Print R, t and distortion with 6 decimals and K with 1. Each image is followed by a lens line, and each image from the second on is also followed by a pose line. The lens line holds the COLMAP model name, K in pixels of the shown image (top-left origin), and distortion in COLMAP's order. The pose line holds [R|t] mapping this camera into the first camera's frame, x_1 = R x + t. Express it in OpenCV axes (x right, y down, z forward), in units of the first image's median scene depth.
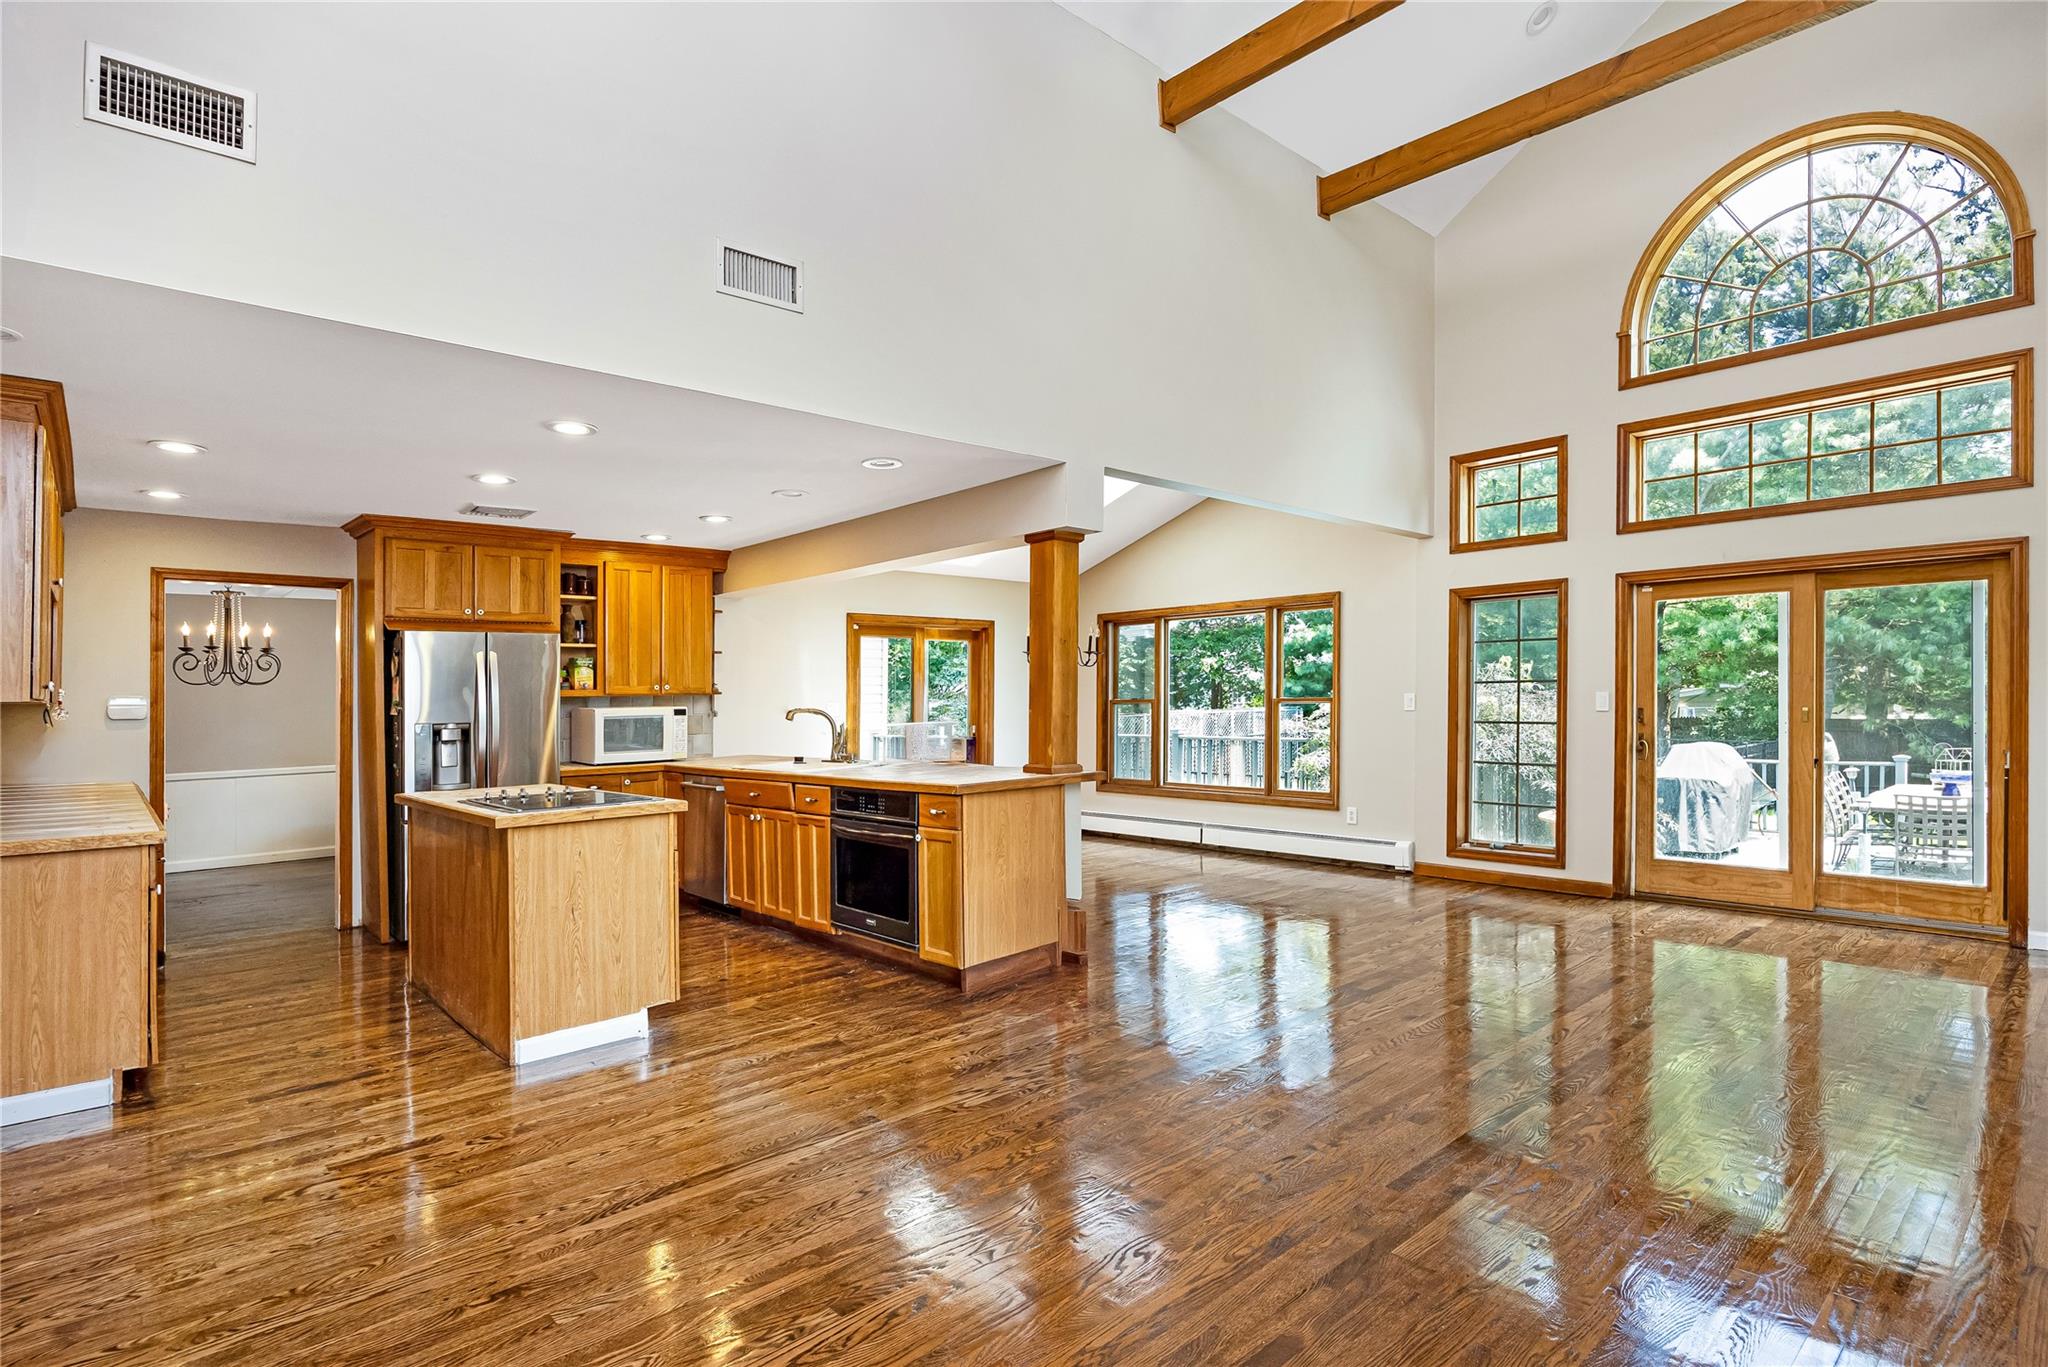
lens RADIAL K [[1035.6, 0, 1028.4], [0, 1035.6, 698.0], [0, 0, 1]] dist [-0.002772, -0.001366]
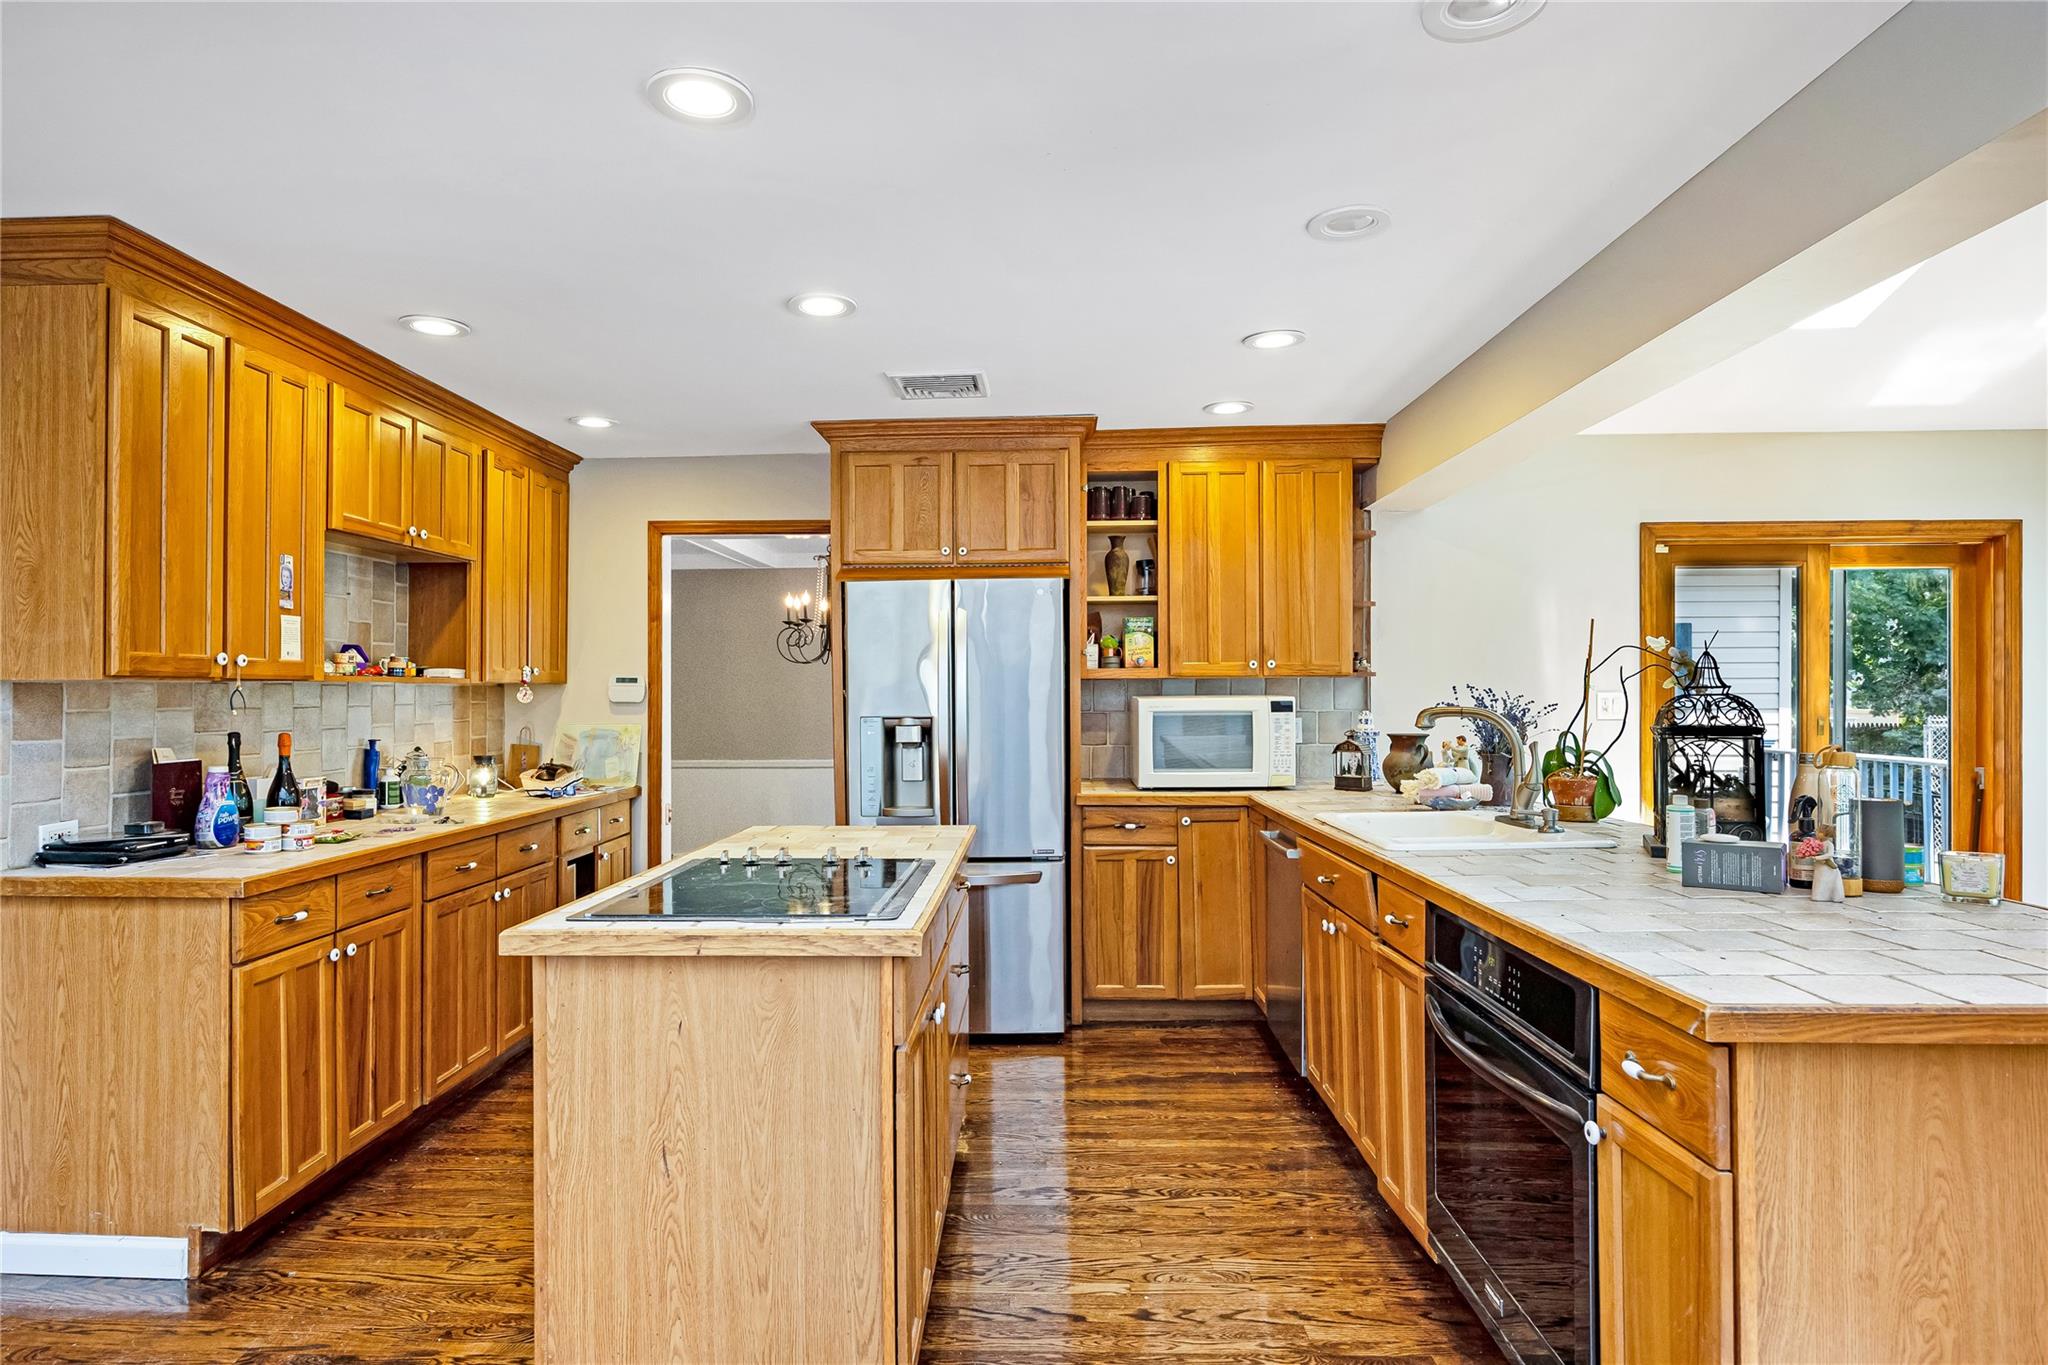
lens RADIAL K [[1133.8, 0, 1016.4], [0, 1133.8, 665.5], [0, 0, 1]] dist [0.000485, -0.001142]
pose [[0.707163, -0.002572, -0.707046, 0.010296], [-0.007504, 0.999910, -0.011143, -0.001196], [0.707010, 0.013186, 0.707080, 0.483034]]
